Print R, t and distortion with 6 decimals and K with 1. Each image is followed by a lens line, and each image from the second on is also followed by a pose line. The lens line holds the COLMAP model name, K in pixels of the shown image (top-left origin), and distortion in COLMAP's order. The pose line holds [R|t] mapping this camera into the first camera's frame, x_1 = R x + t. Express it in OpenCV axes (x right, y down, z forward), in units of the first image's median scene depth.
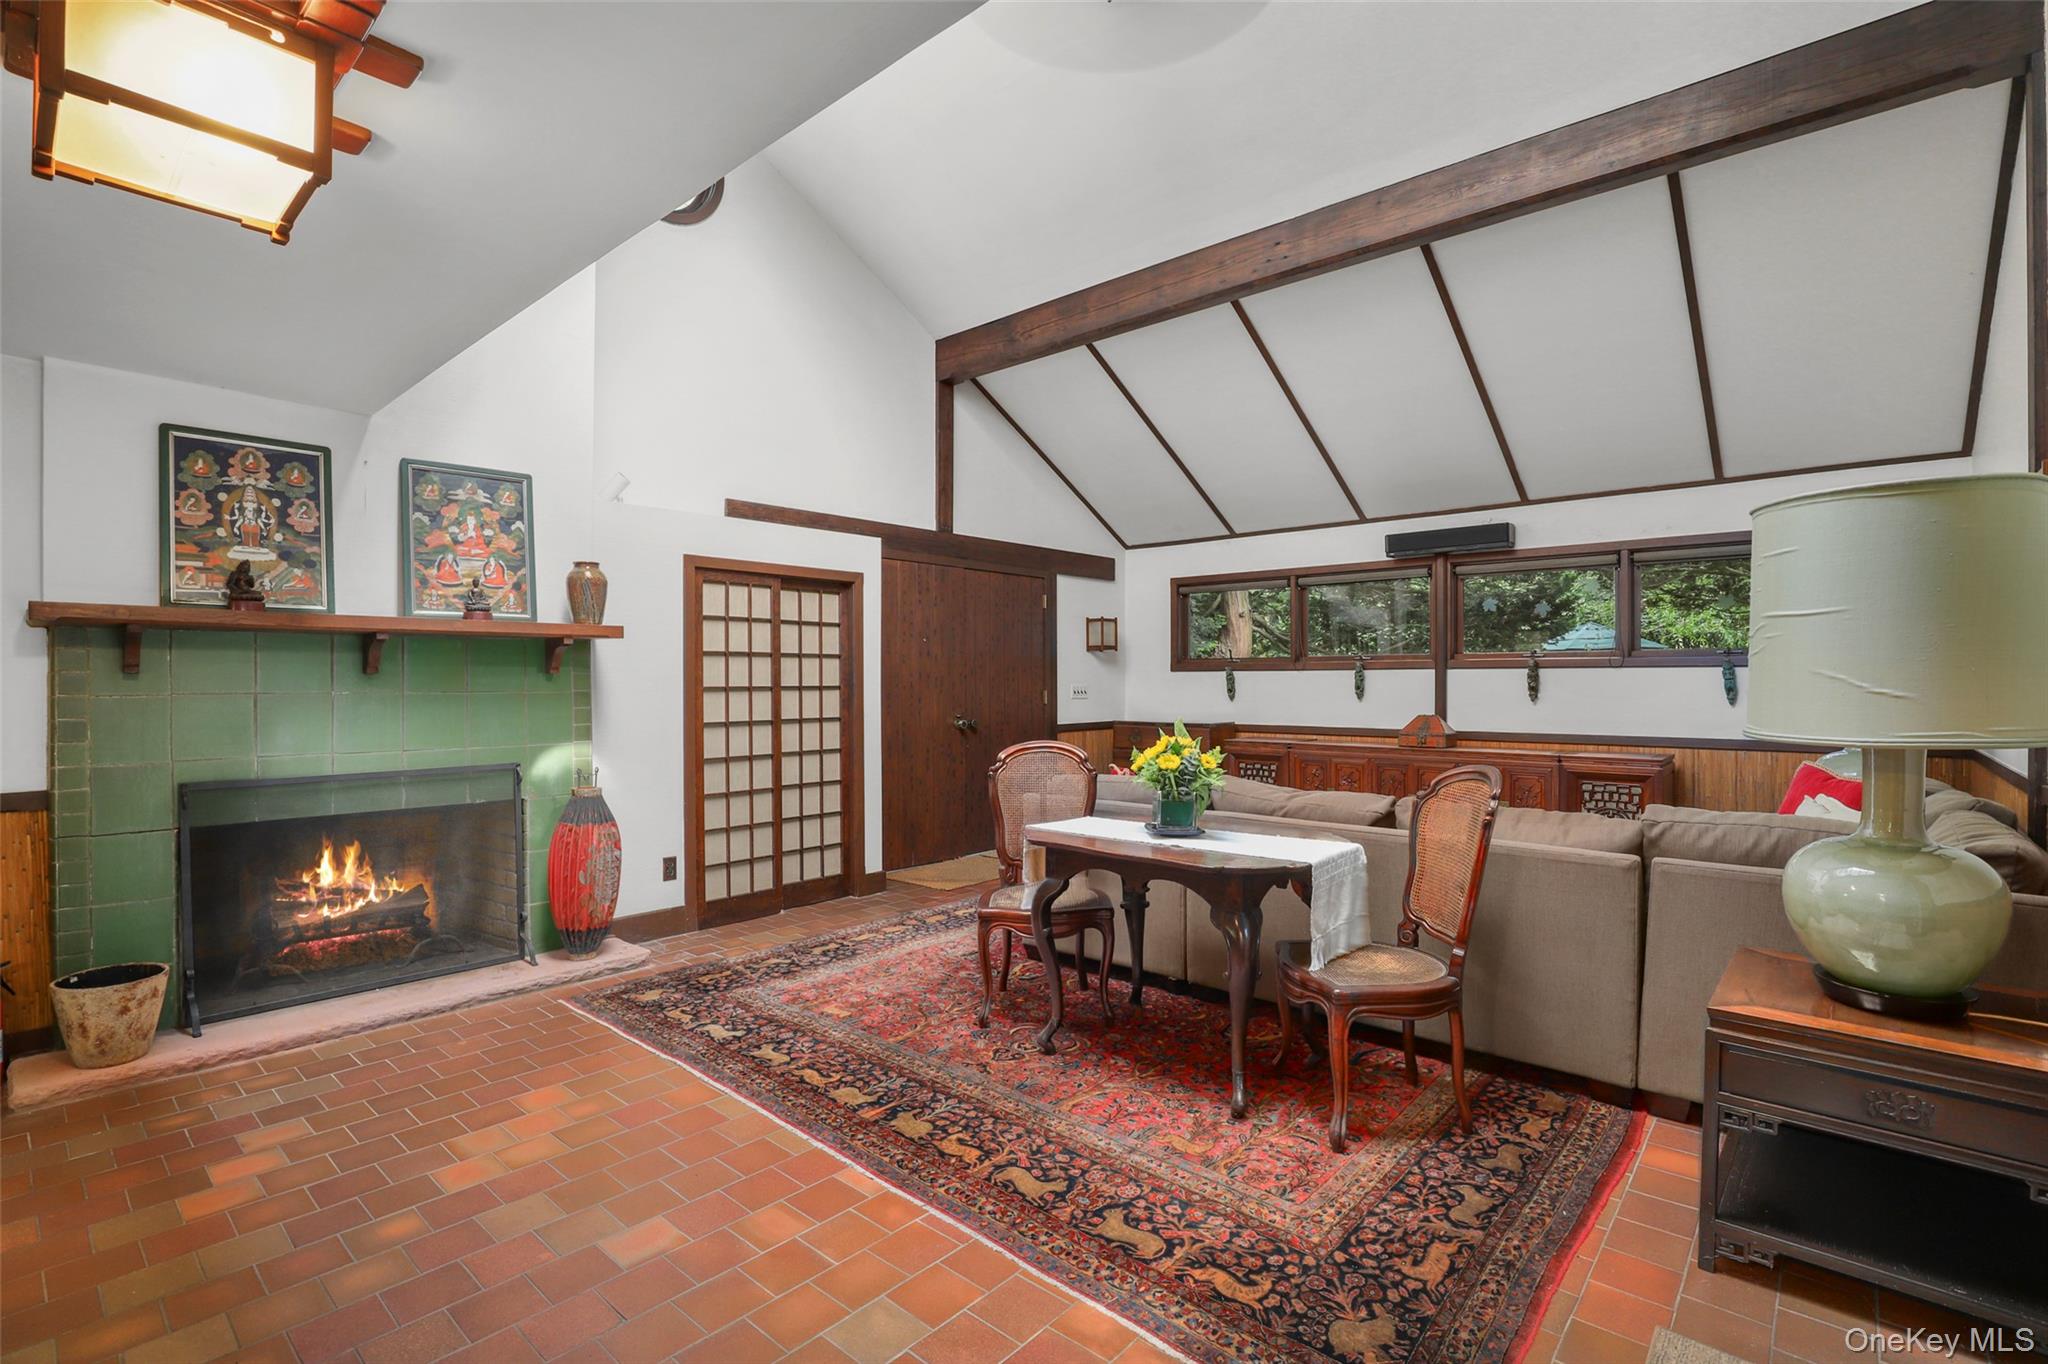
lens RADIAL K [[941.7, 0, 1019.6], [0, 941.7, 682.5], [0, 0, 1]] dist [-0.020084, -0.000192]
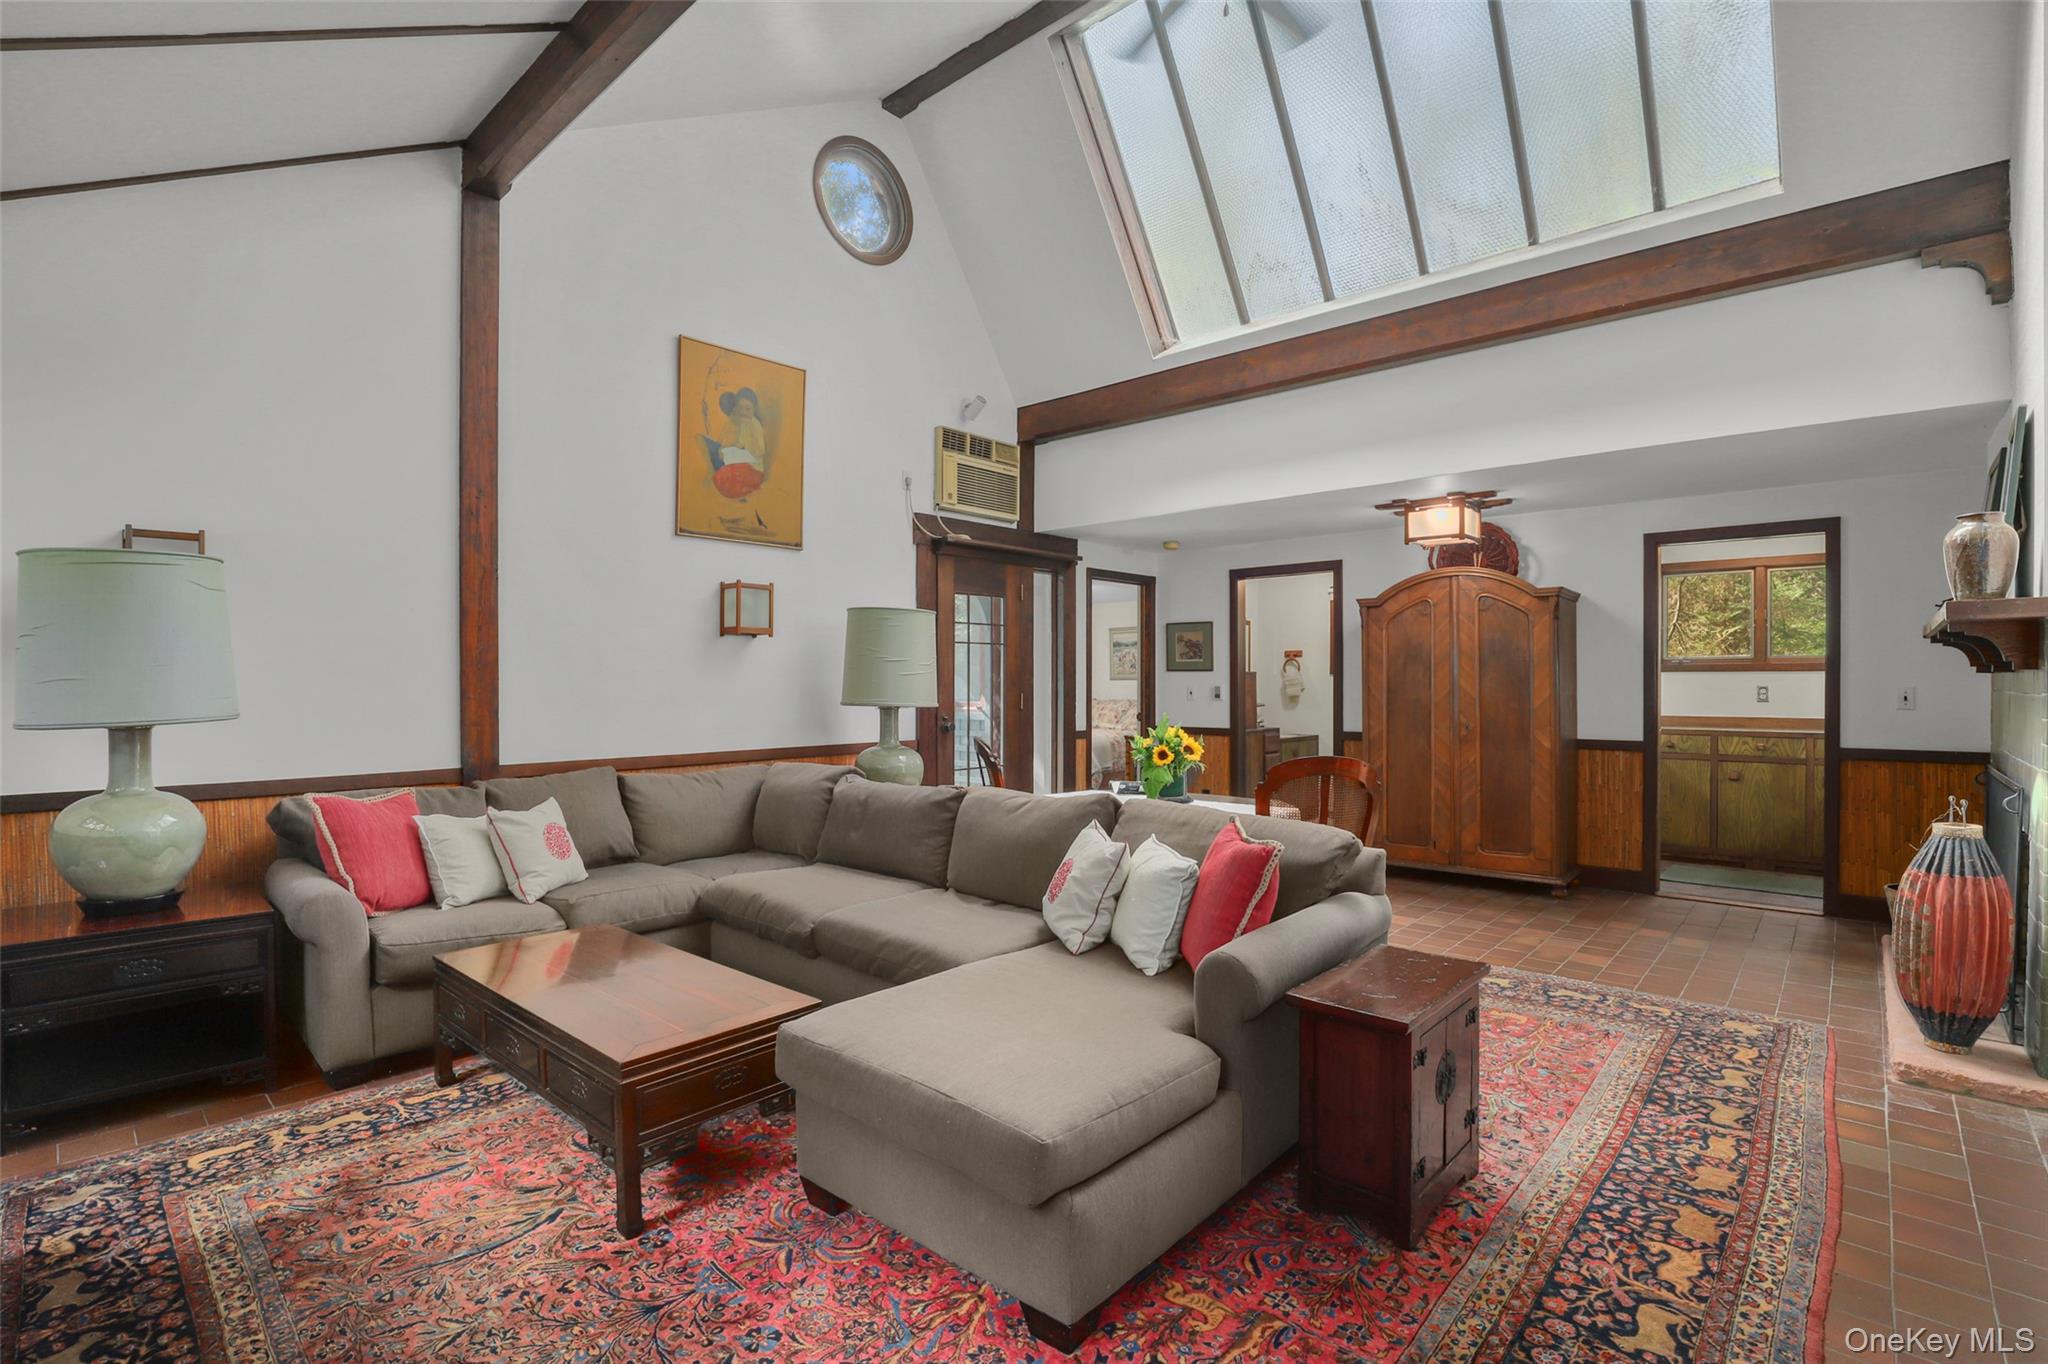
lens RADIAL K [[941.7, 0, 1032.3], [0, 941.7, 687.2], [0, 0, 1]] dist [-0.020084, -0.000192]
pose [[-0.999996, 0.002130, -0.001710, 0.260571], [0.002106, 0.999900, 0.013970, -0.007761], [0.001739, 0.013966, -0.999901, 1.681757]]
